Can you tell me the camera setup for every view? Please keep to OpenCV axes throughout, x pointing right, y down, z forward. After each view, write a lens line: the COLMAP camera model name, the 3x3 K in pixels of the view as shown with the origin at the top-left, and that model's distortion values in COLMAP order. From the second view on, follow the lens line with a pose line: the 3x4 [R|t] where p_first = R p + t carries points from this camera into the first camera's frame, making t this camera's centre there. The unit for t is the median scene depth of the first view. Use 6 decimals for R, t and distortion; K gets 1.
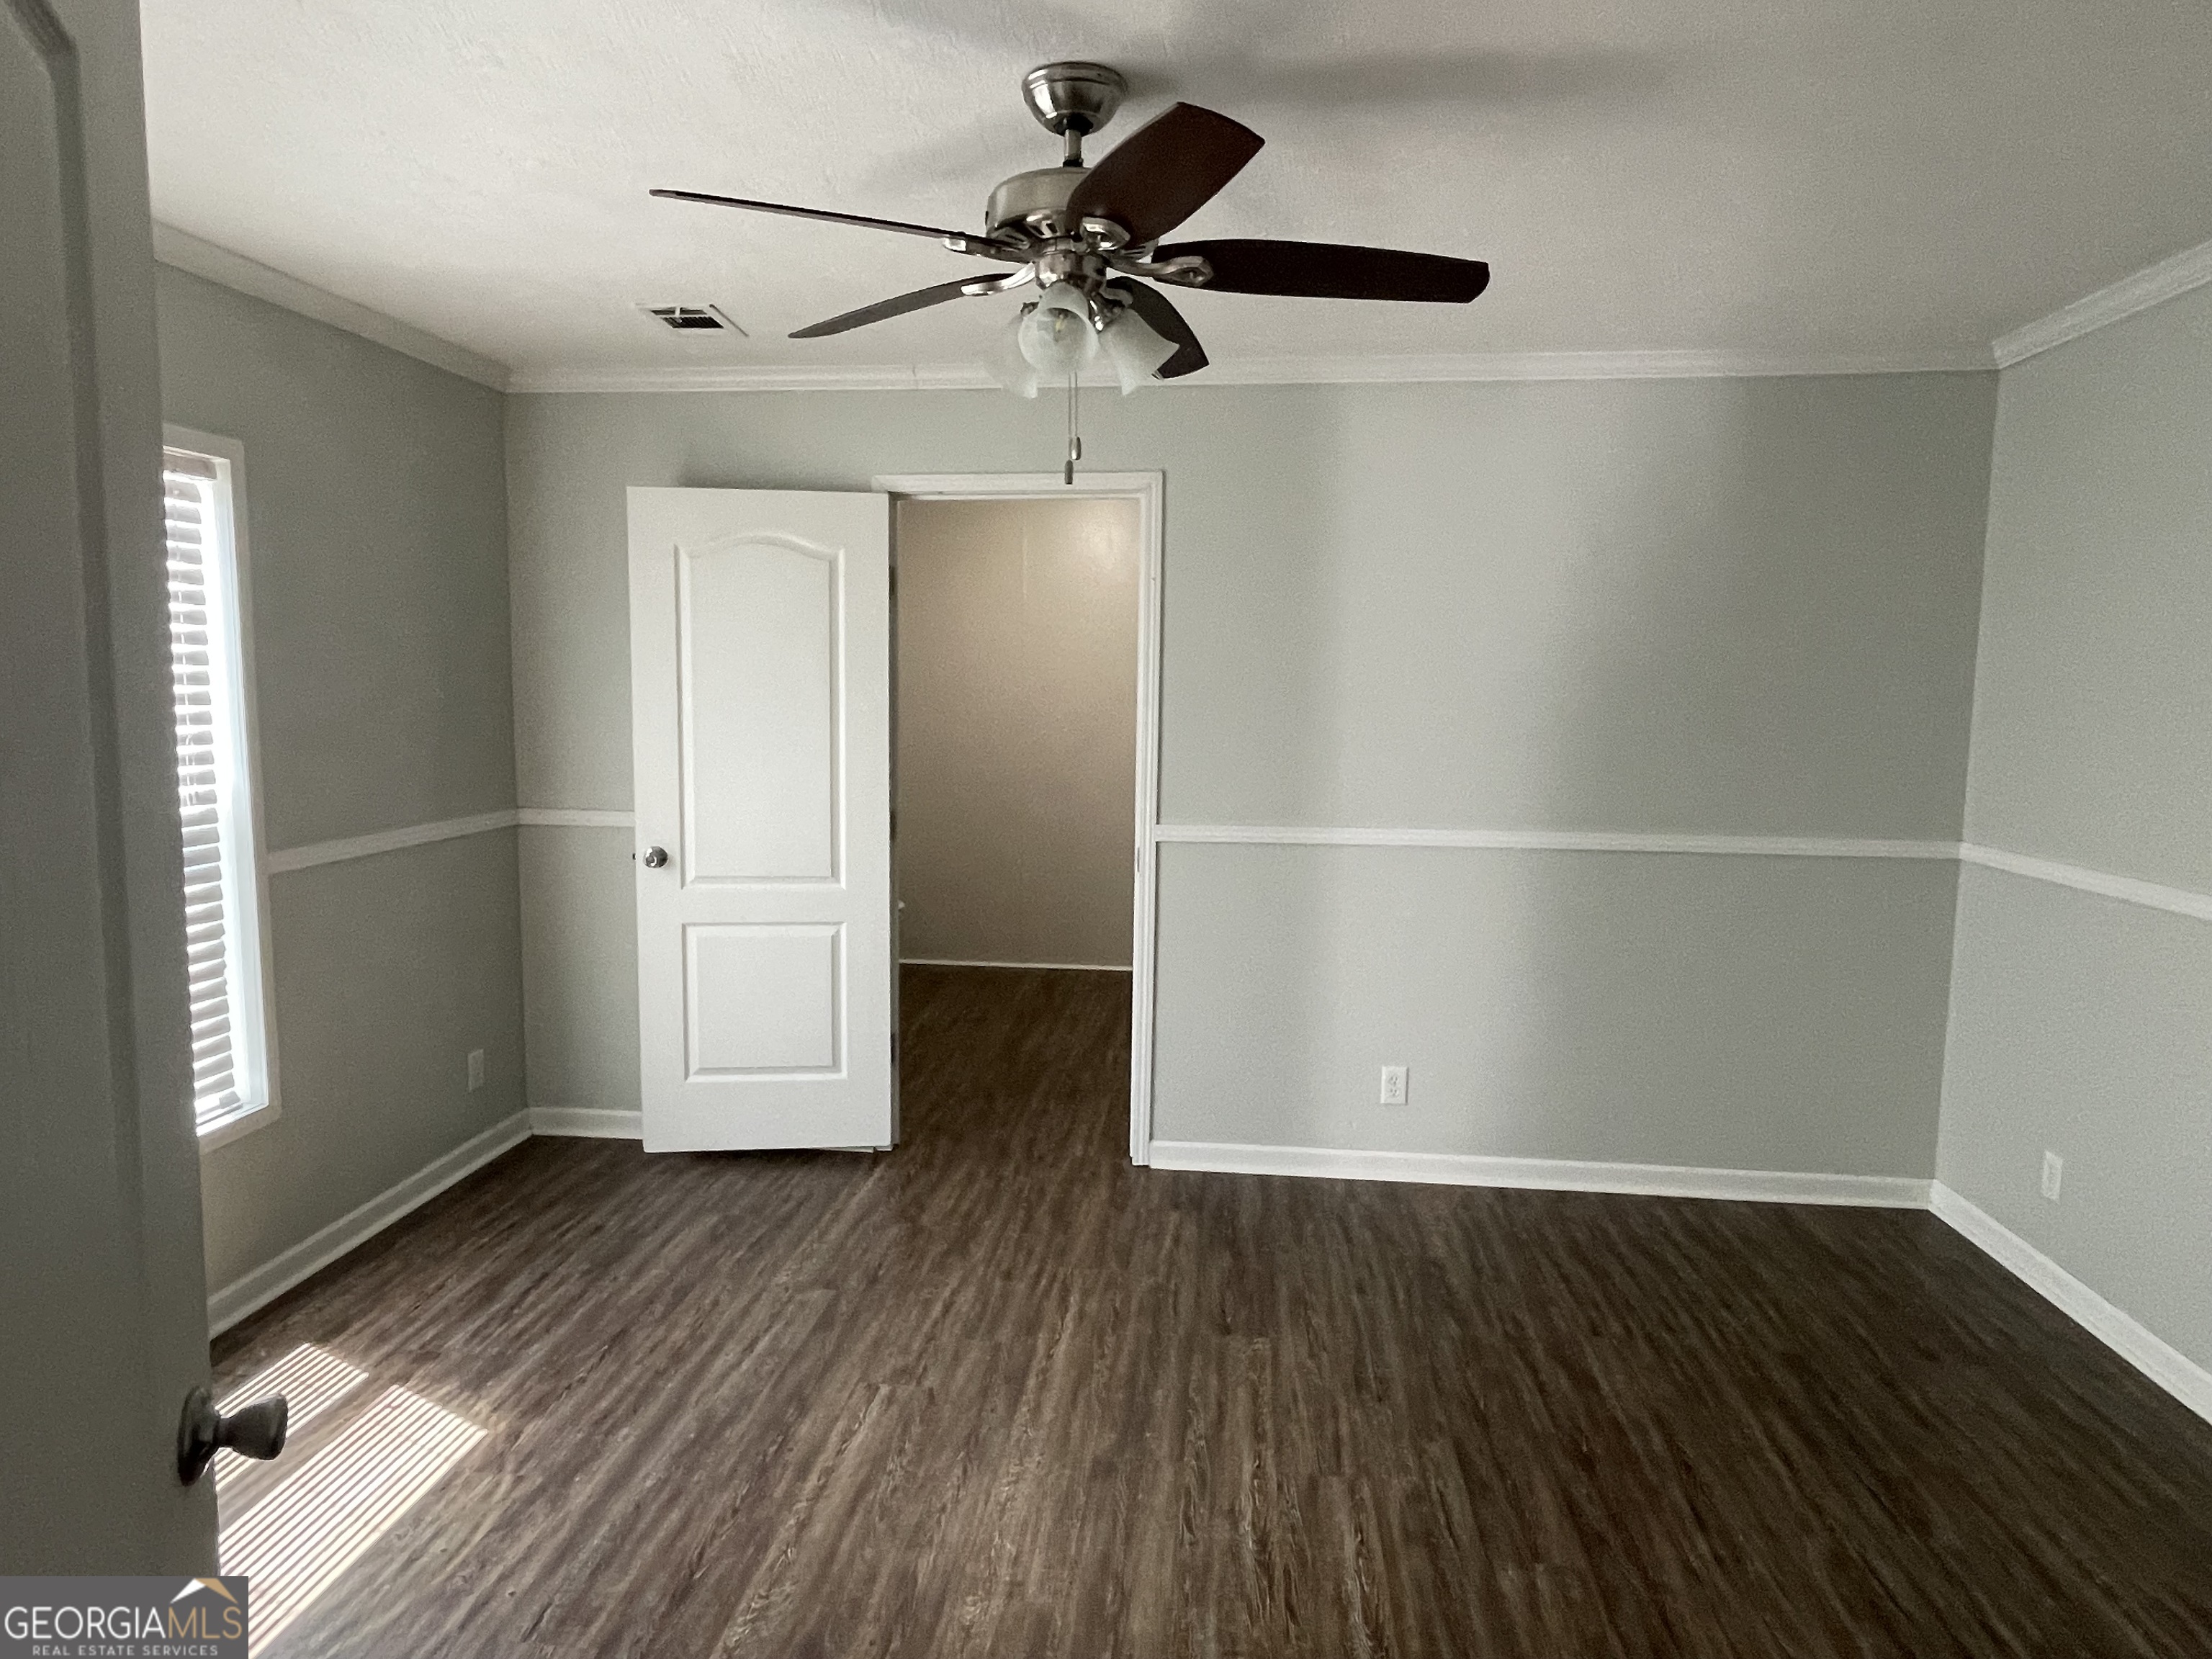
lens RADIAL K [[1313.6, 0, 1085.9], [0, 1313.6, 830.6], [0, 0, 1]] dist [-0.003862, -0.000151]
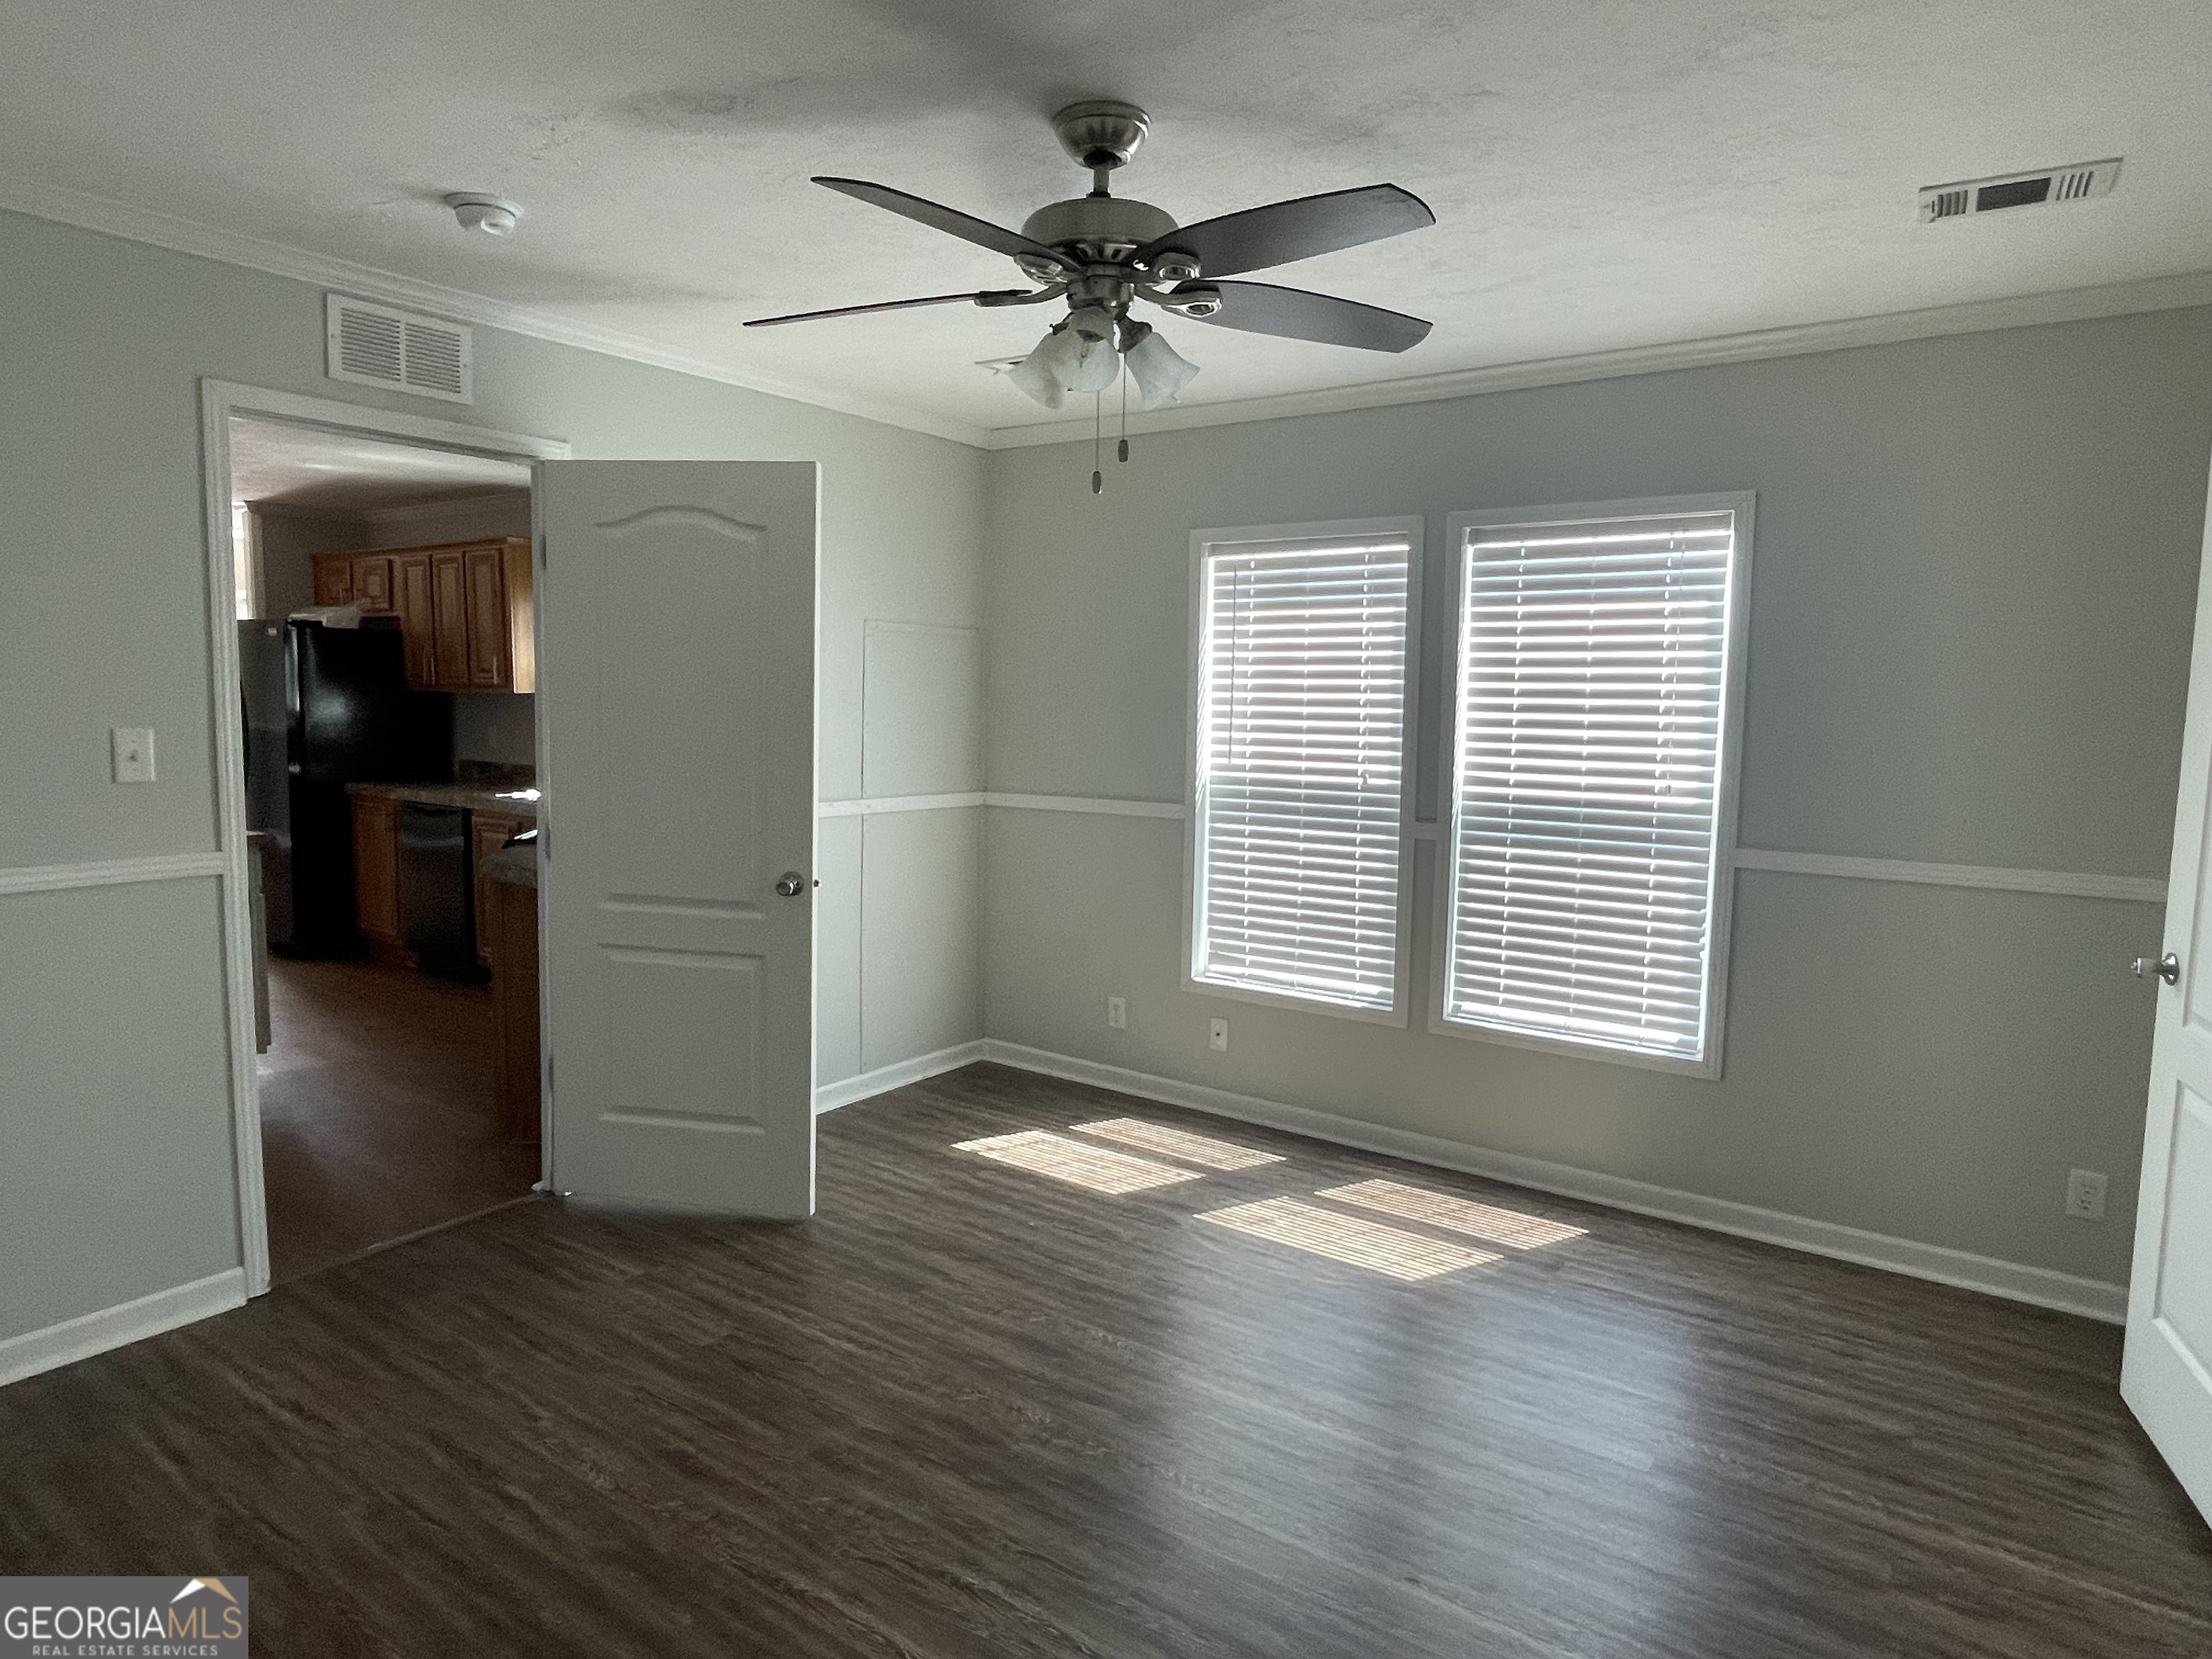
lens RADIAL K [[1313.6, 0, 1099.6], [0, 1313.6, 819.0], [0, 0, 1]] dist [-0.003862, -0.000151]
pose [[-0.493386, 0.067726, -0.867170, 0.774872], [-0.115487, 0.983037, 0.142483, -0.129691], [0.862110, 0.170446, -0.477195, 1.287139]]
